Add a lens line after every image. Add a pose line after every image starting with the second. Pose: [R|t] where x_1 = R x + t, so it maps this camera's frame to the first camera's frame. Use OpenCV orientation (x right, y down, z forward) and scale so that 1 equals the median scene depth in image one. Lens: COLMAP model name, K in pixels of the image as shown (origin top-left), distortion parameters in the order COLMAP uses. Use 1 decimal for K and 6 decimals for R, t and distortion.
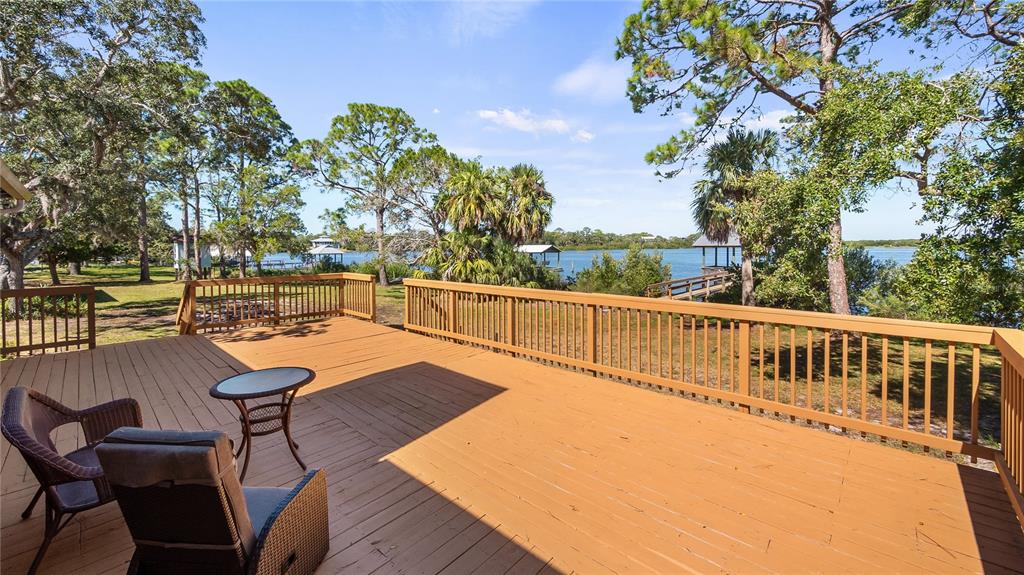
lens RADIAL K [[407.7, 0, 509.8], [0, 407.7, 259.3], [0, 0, 1]] dist [-0.002348, -0.000134]
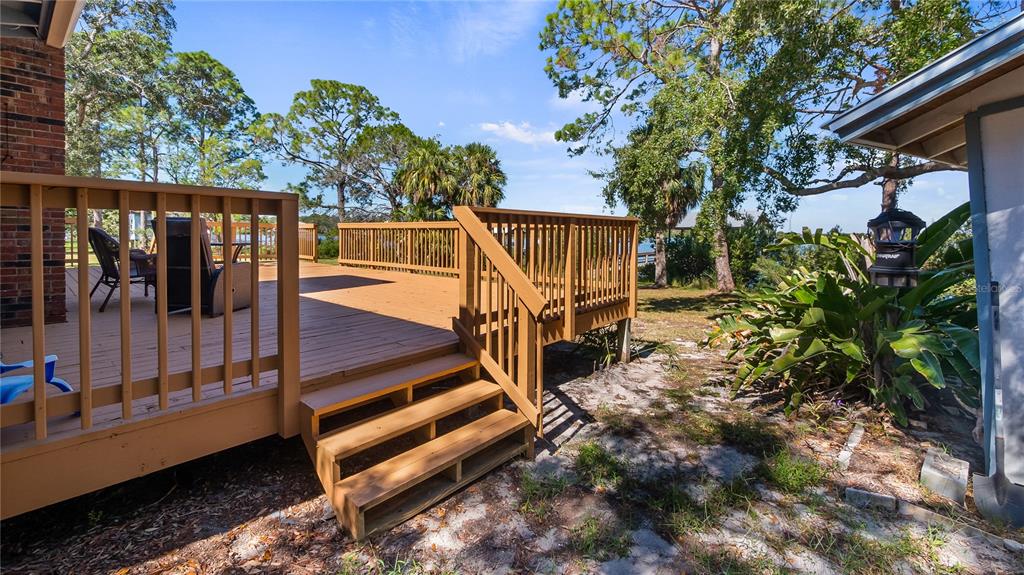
lens RADIAL K [[431.4, 0, 513.7], [0, 431.4, 250.7], [0, 0, 1]] dist [-0.000232, -0.000076]
pose [[0.998717, 0.017056, 0.047683, 0.072028], [-0.017115, 0.999853, 0.000840, 0.040601], [-0.047662, -0.001655, 0.998862, -0.115638]]
